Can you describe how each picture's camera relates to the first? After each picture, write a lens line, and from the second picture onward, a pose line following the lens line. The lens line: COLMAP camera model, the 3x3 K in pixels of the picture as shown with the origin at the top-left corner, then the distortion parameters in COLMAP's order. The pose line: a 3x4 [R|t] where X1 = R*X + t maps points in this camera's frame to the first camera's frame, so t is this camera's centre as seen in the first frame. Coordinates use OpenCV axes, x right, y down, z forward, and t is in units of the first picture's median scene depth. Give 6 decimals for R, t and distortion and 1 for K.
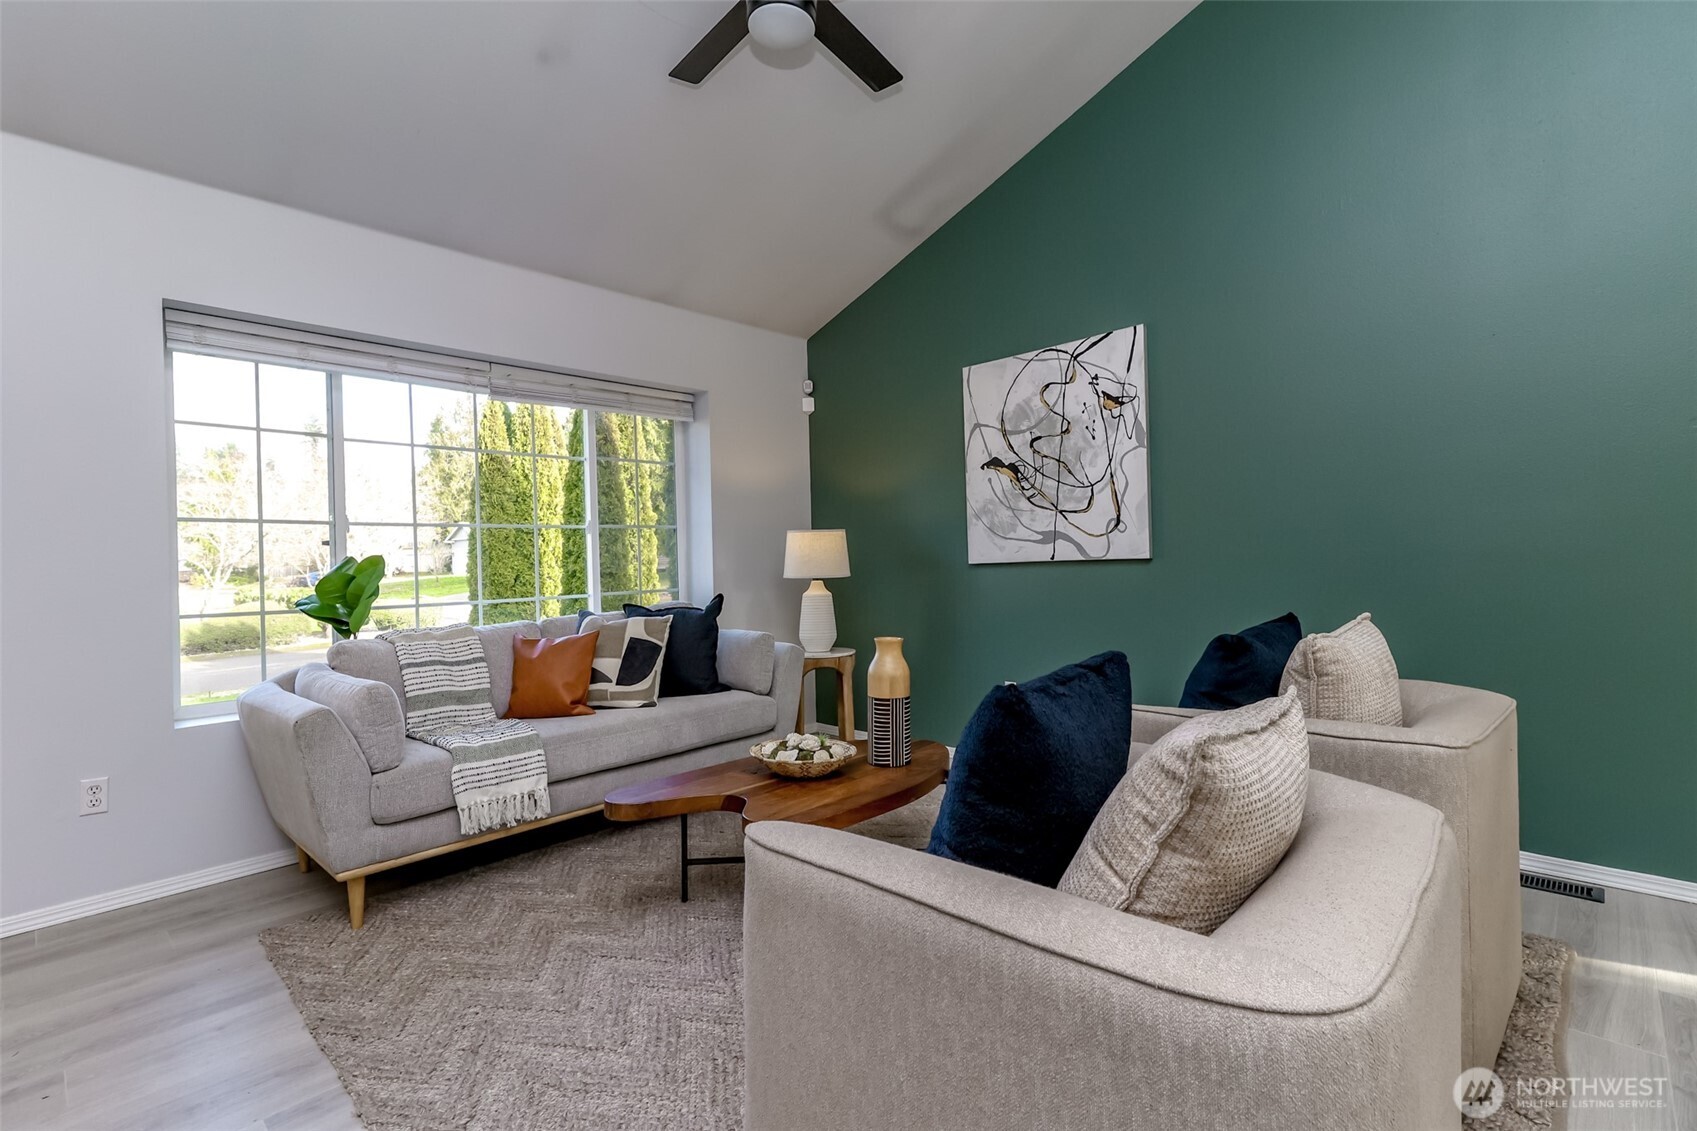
lens RADIAL K [[770.2, 0, 862.6], [0, 770.2, 552.5], [0, 0, 1]] dist [0.021849, 0.000246]
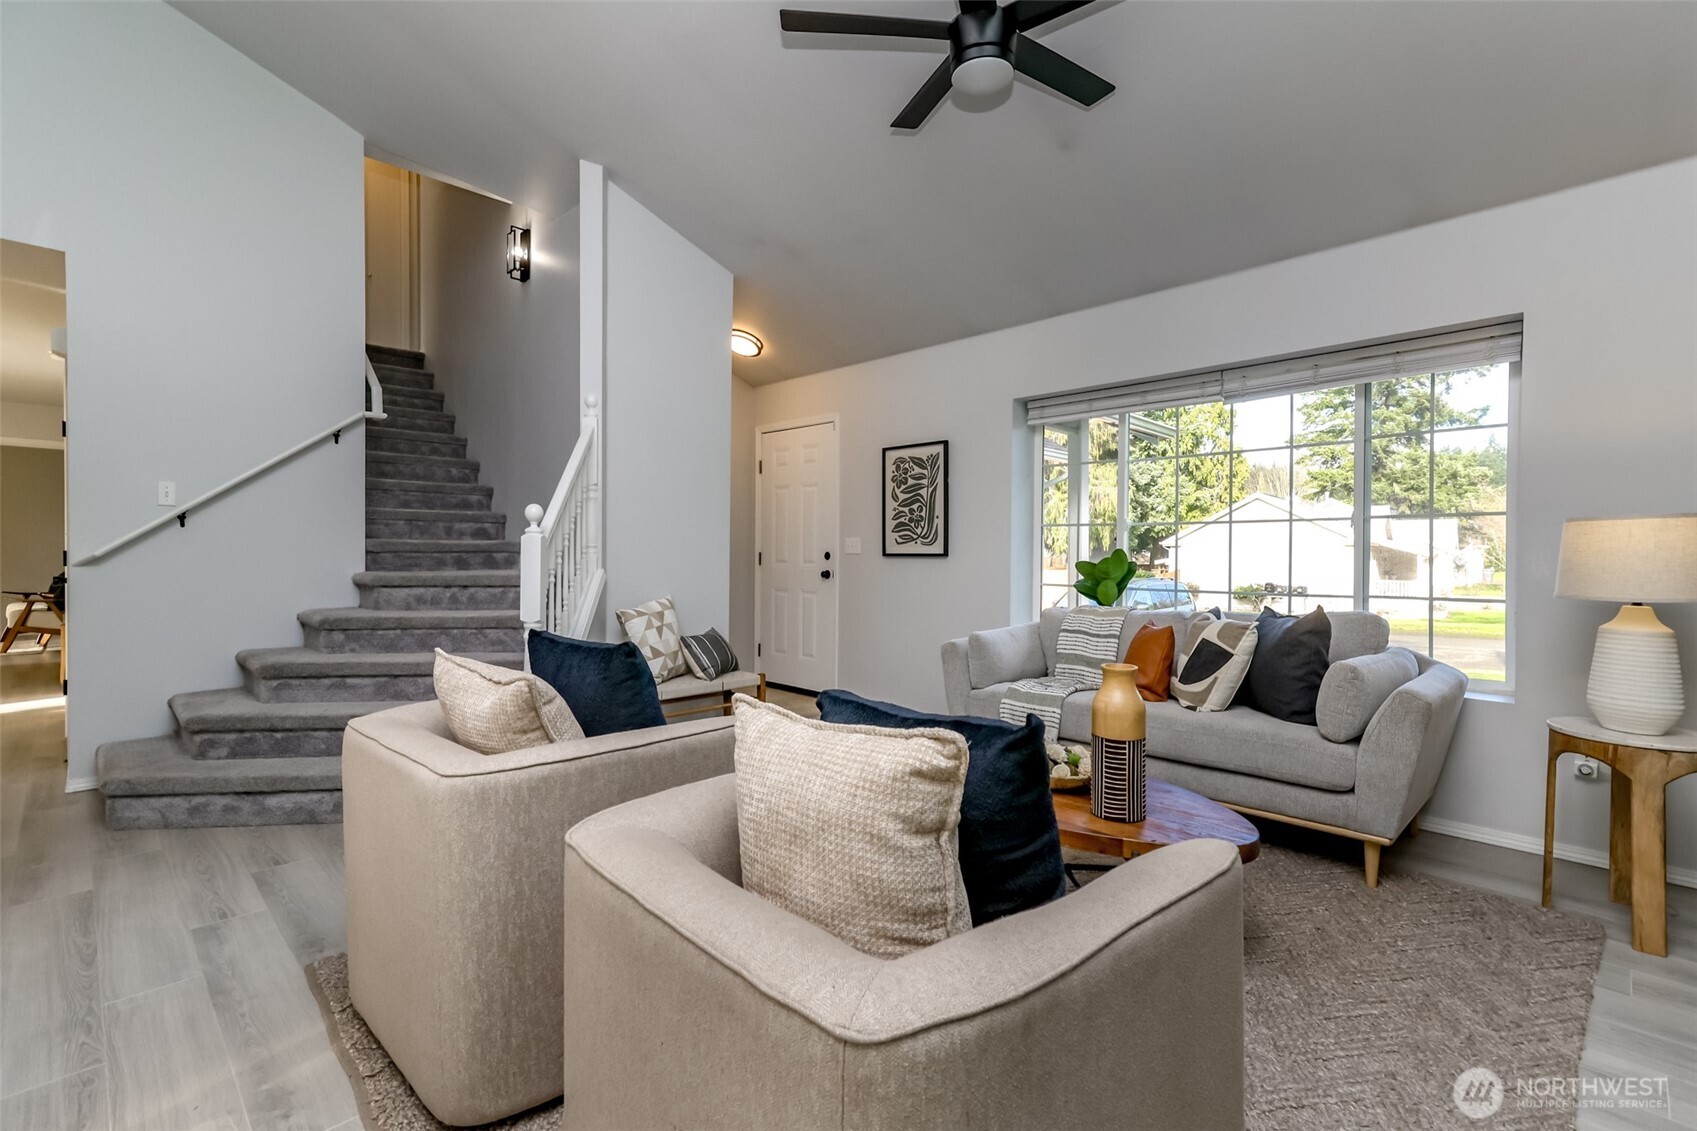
lens RADIAL K [[770.2, 0, 862.6], [0, 770.2, 552.5], [0, 0, 1]] dist [0.021849, 0.000246]
pose [[-0.038070, 0.005353, -0.999261, 0.526493], [-0.021086, 0.999759, 0.006159, 0.007141], [0.999053, 0.021305, -0.037948, 0.482774]]
